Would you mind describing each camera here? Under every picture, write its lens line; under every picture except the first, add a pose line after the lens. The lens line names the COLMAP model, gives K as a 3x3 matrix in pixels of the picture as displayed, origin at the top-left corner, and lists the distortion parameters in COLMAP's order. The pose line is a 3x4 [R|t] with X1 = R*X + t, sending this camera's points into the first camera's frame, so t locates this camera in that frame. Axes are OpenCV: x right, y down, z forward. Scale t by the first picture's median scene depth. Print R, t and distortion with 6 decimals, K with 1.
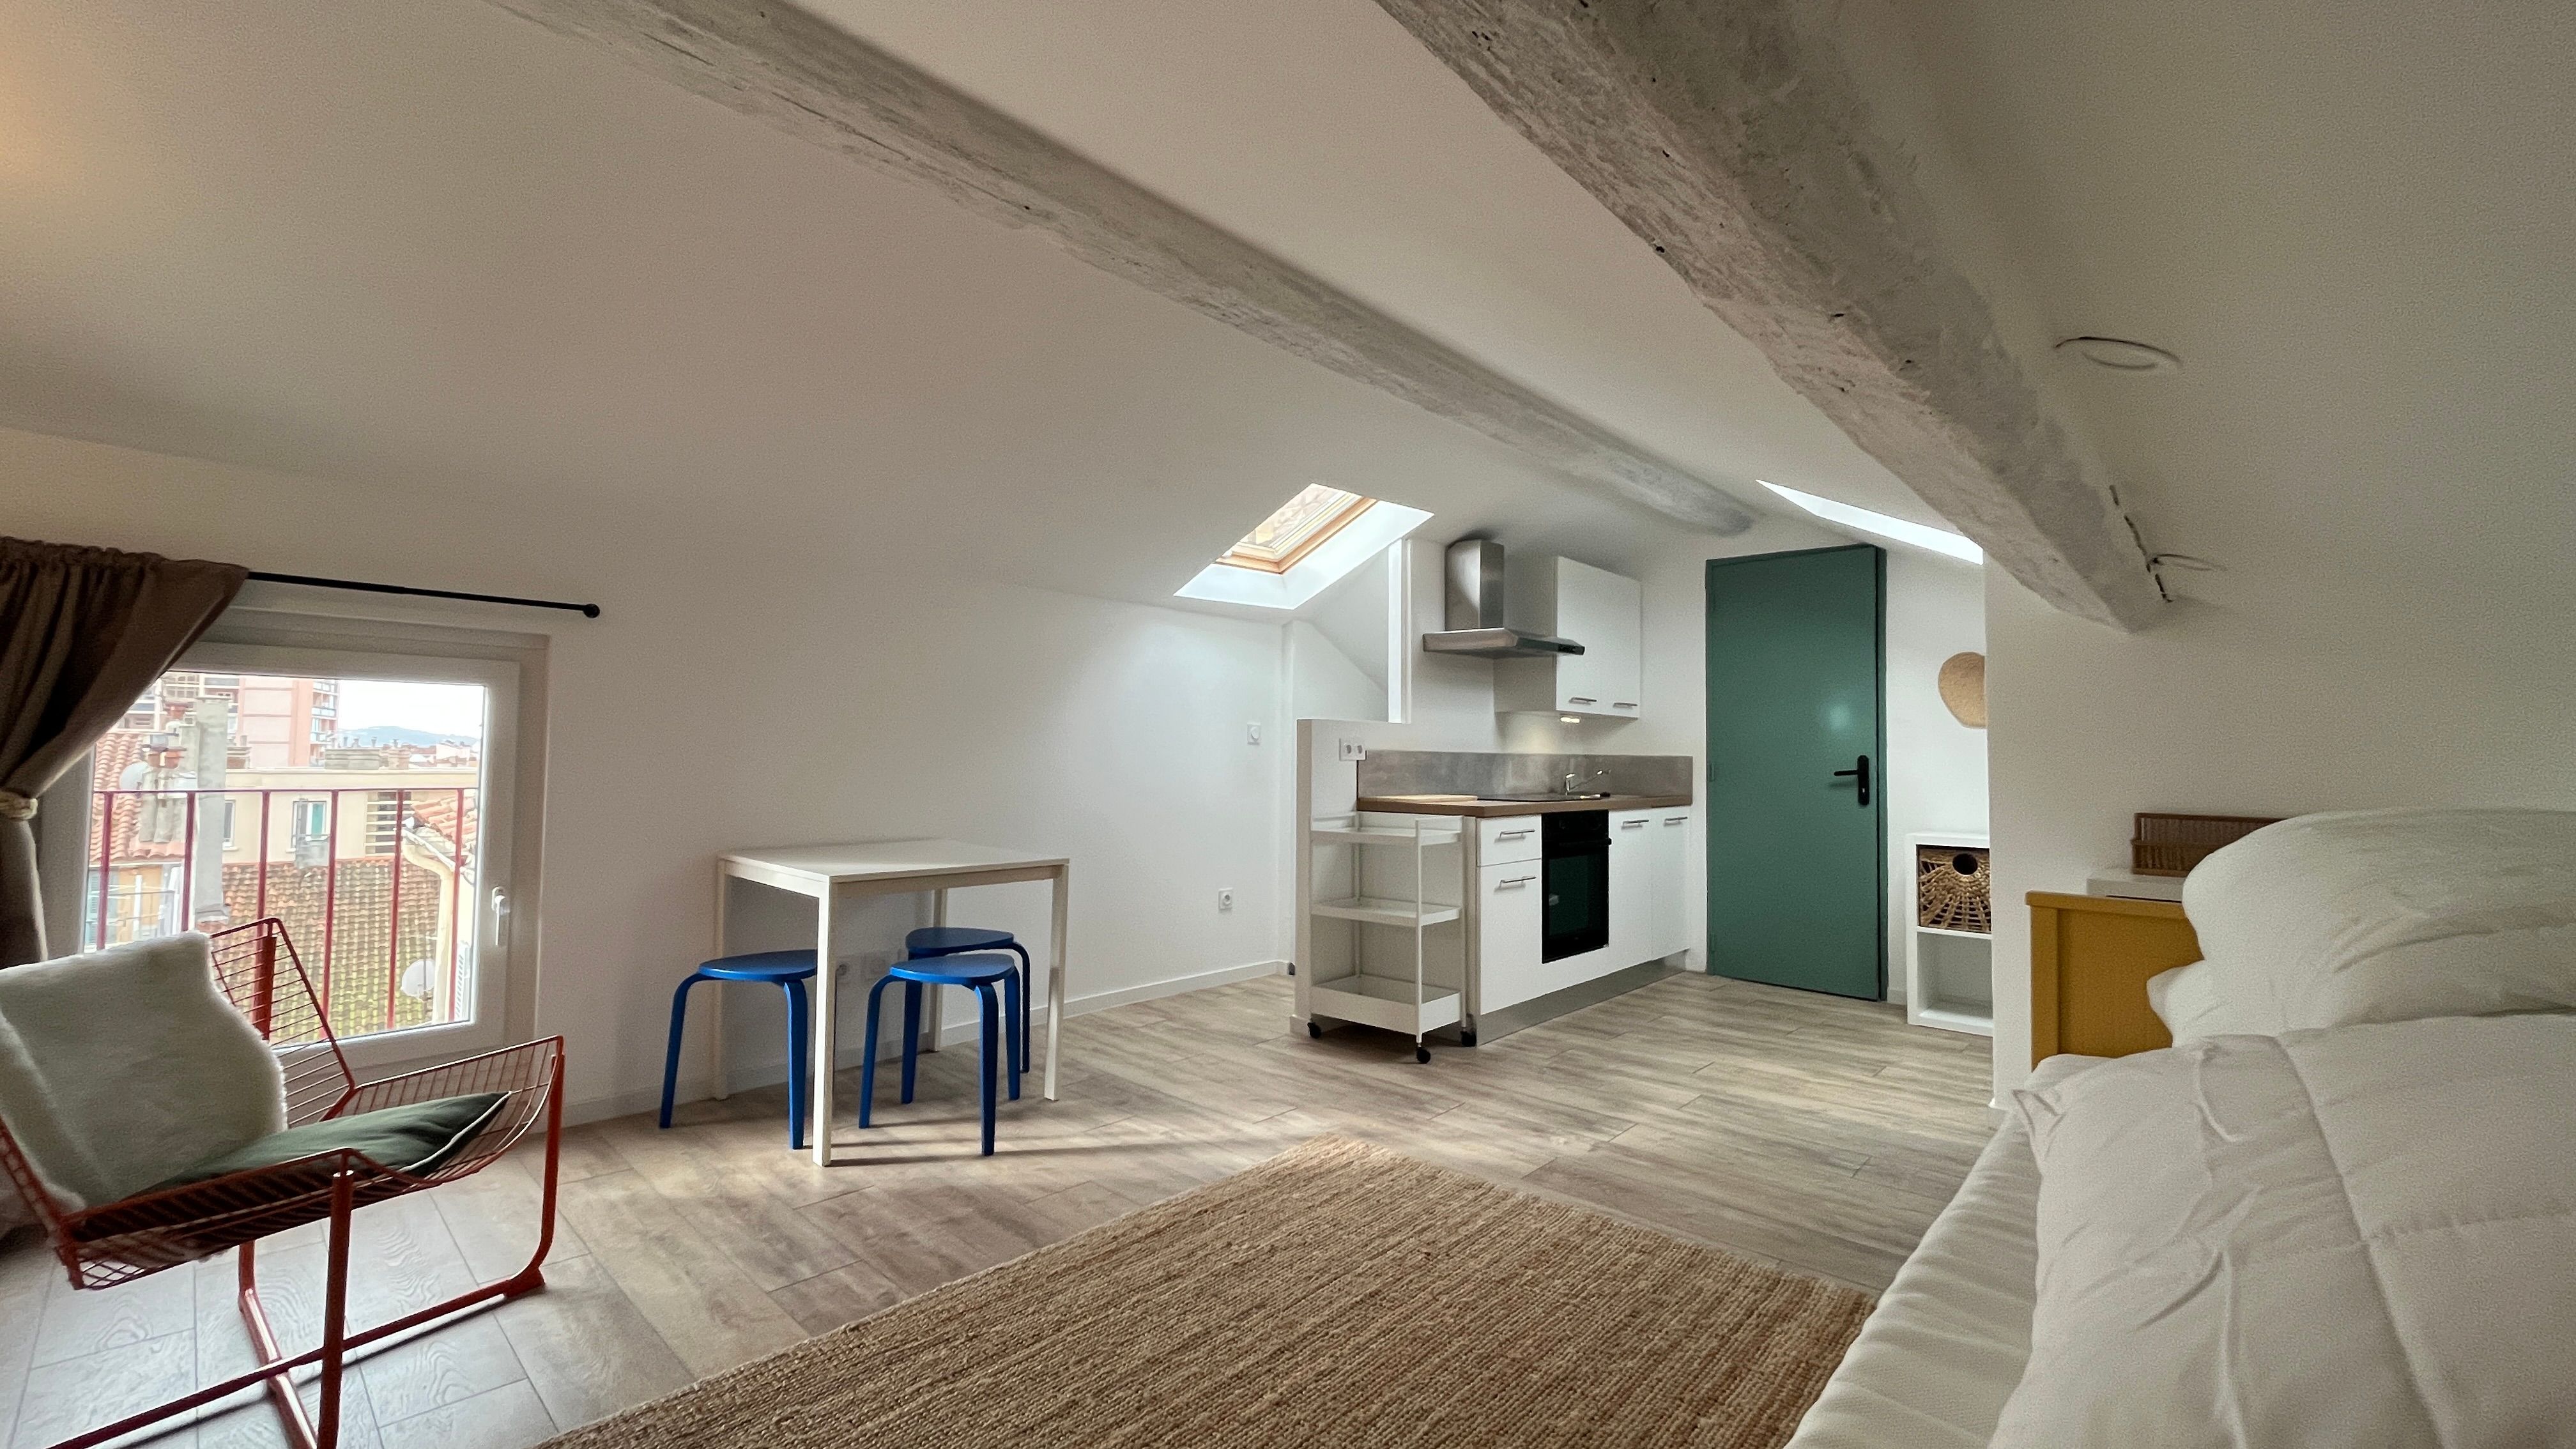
lens RADIAL K [[1035.8, 0, 1275.1], [0, 1035.8, 717.8], [0, 0, 1]] dist [-0.001566, -0.001326]
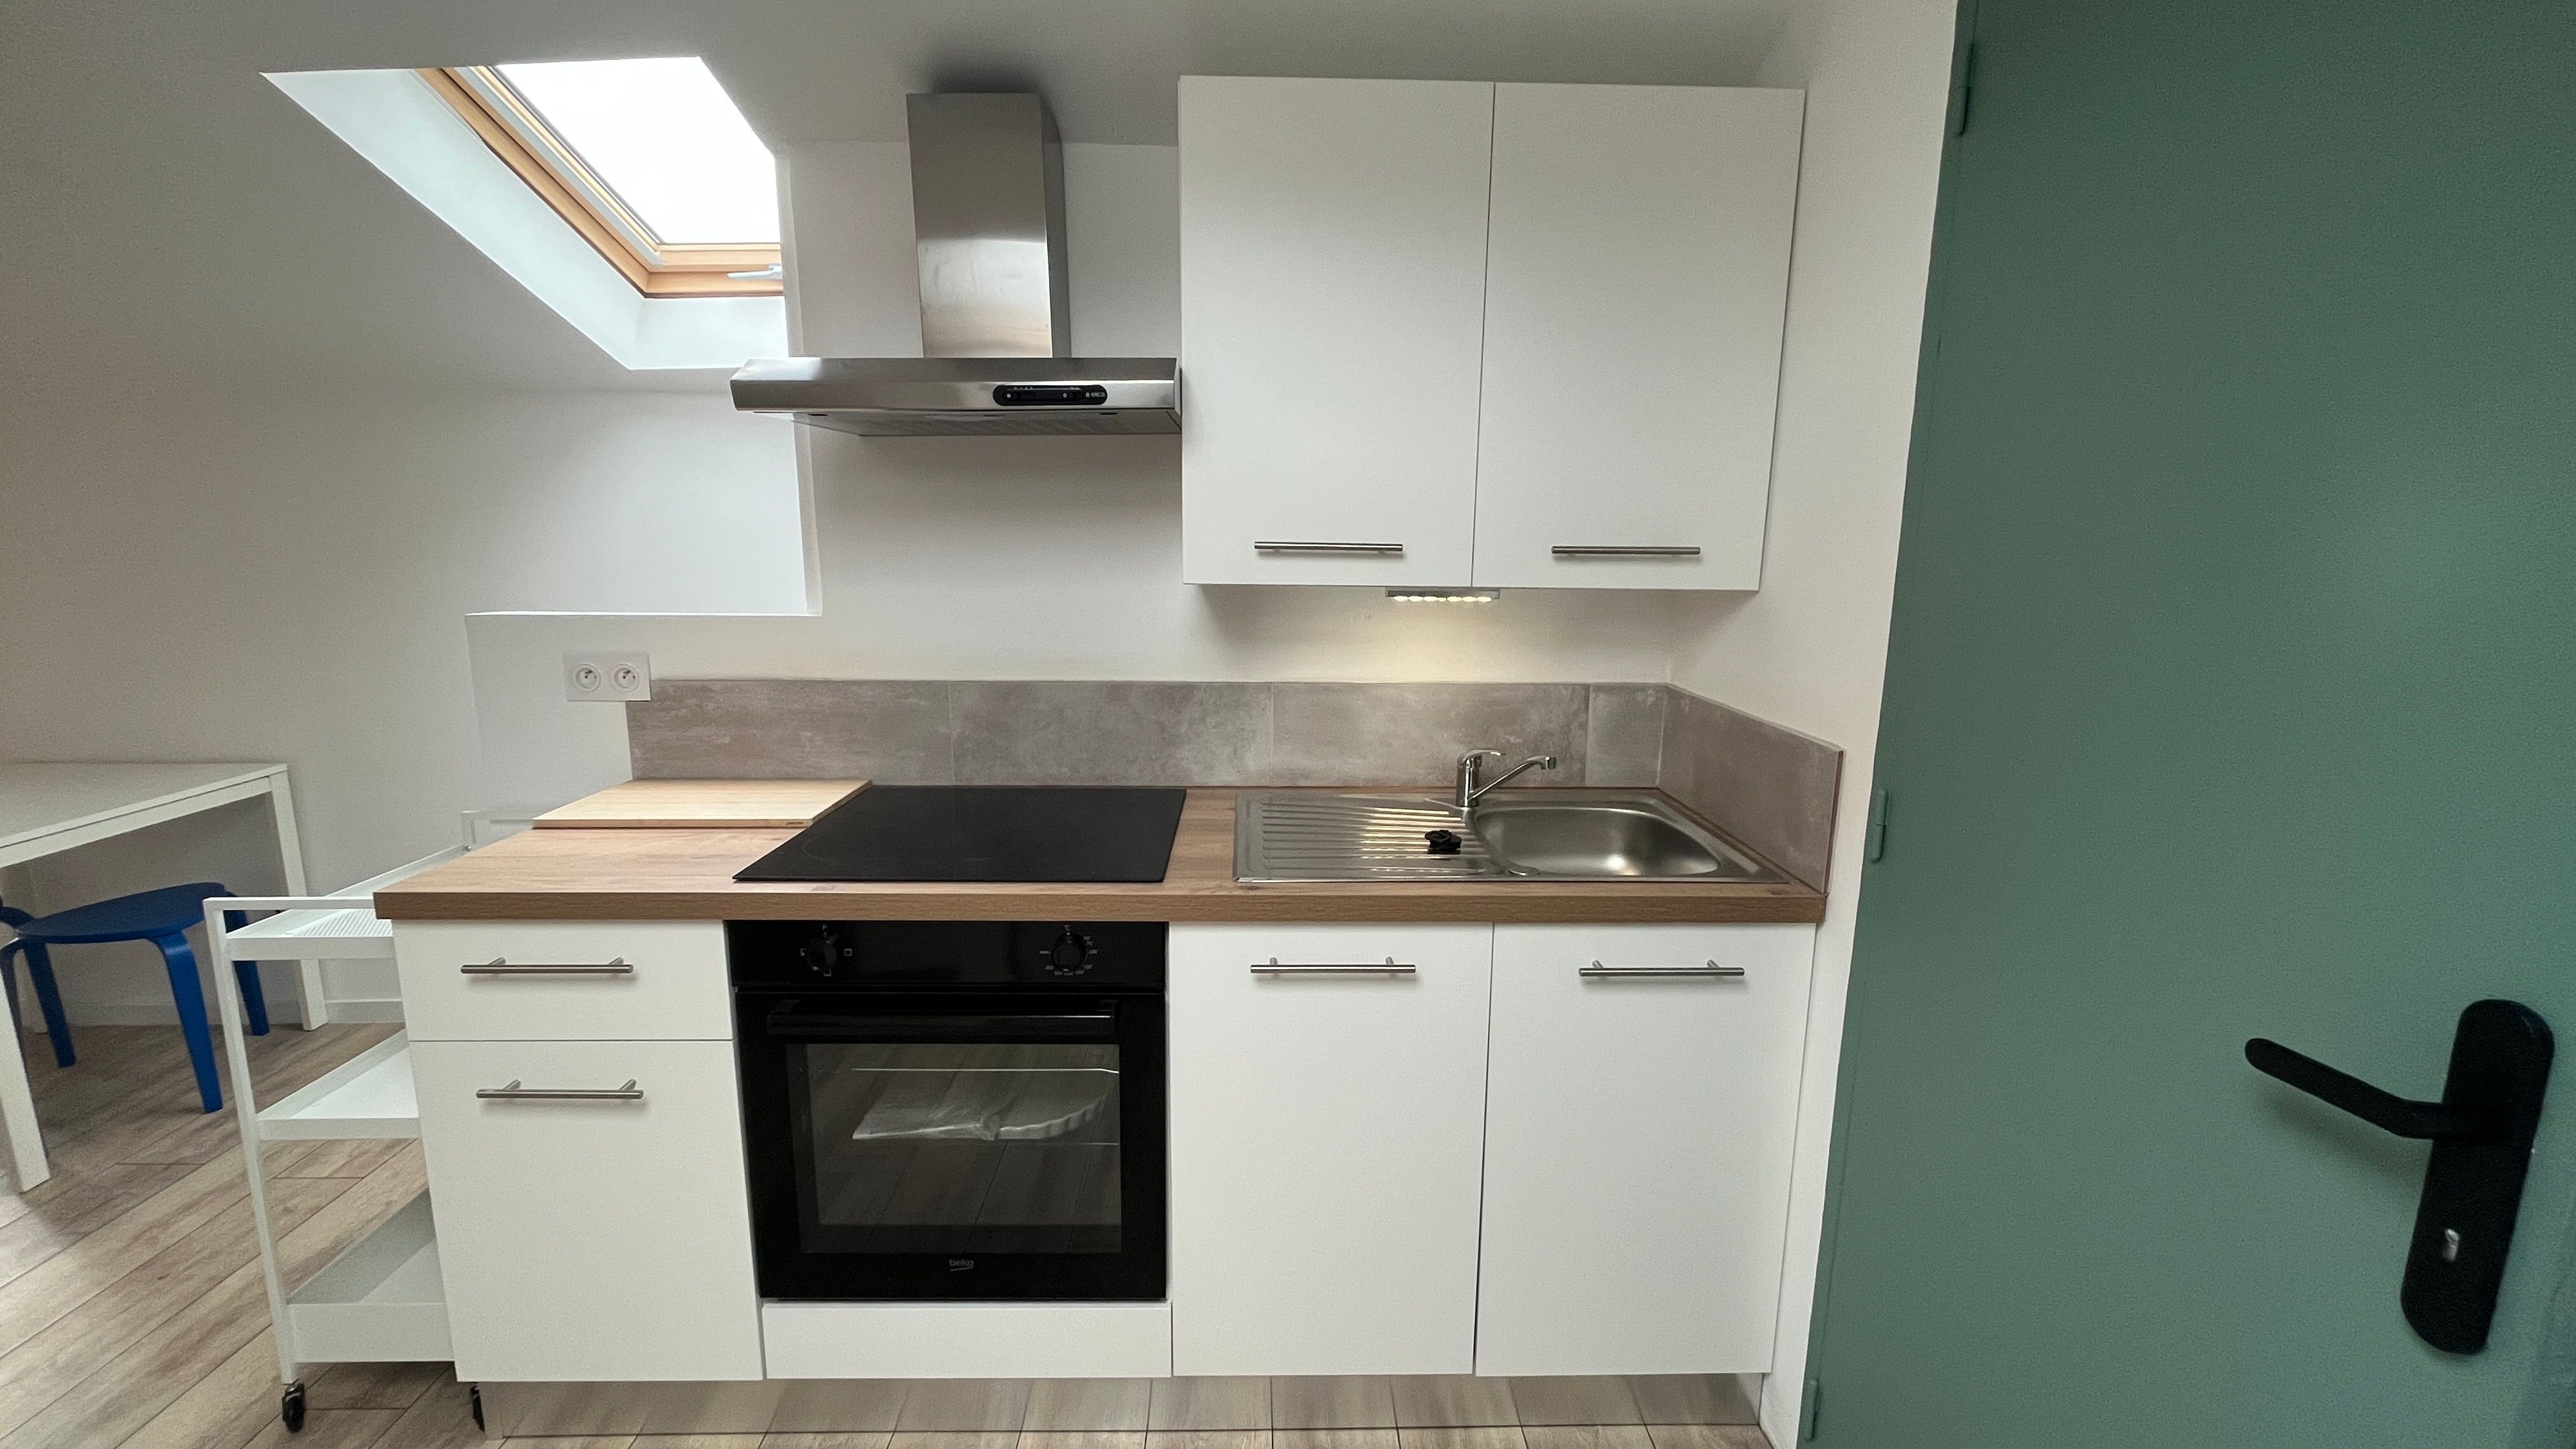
lens RADIAL K [[1035.8, 0, 1276.8], [0, 1035.8, 720.5], [0, 0, 1]] dist [-0.001566, -0.001326]
pose [[0.695877, 0.121088, -0.707879, 0.758455], [0.028122, 0.980333, 0.195338, -0.040668], [0.717610, -0.155839, 0.678786, 1.111904]]
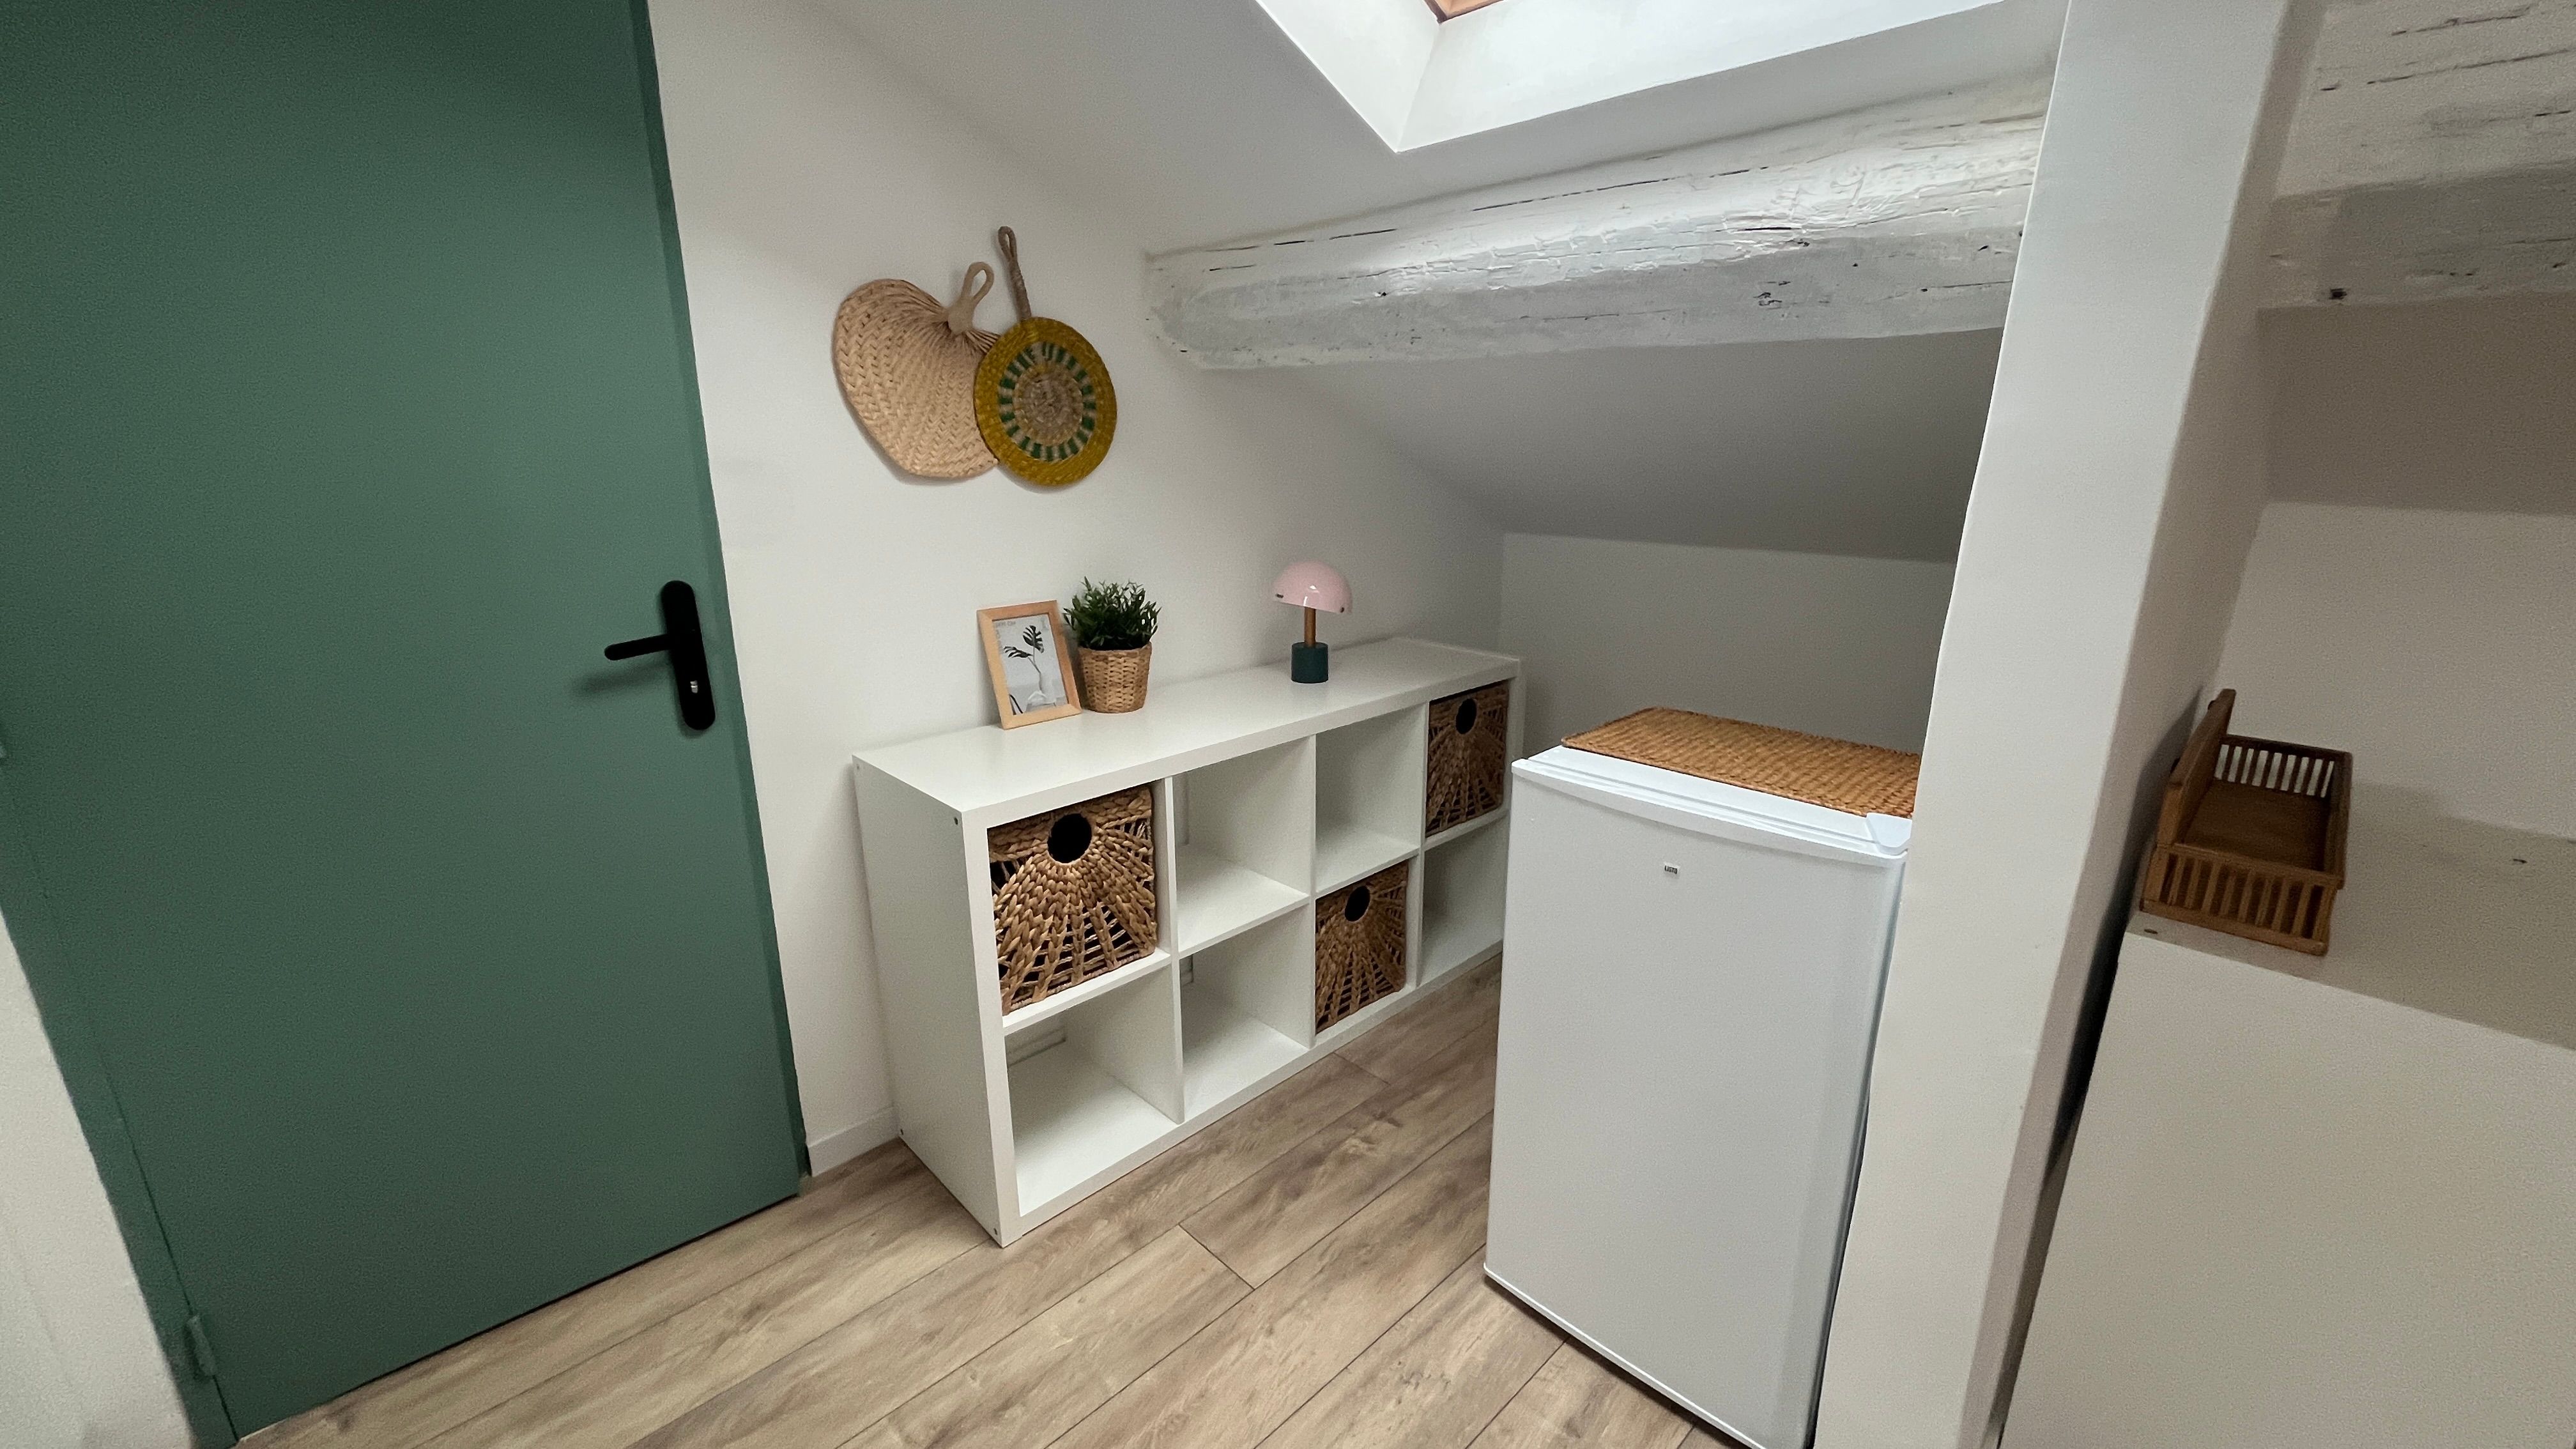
lens RADIAL K [[1035.8, 0, 1274.8], [0, 1035.8, 713.1], [0, 0, 1]] dist [-0.001566, -0.001326]
pose [[0.061735, -0.280910, 0.957746, 0.356596], [-0.033325, 0.958462, 0.283268, -0.030450], [-0.997536, -0.049405, 0.049809, 1.098158]]
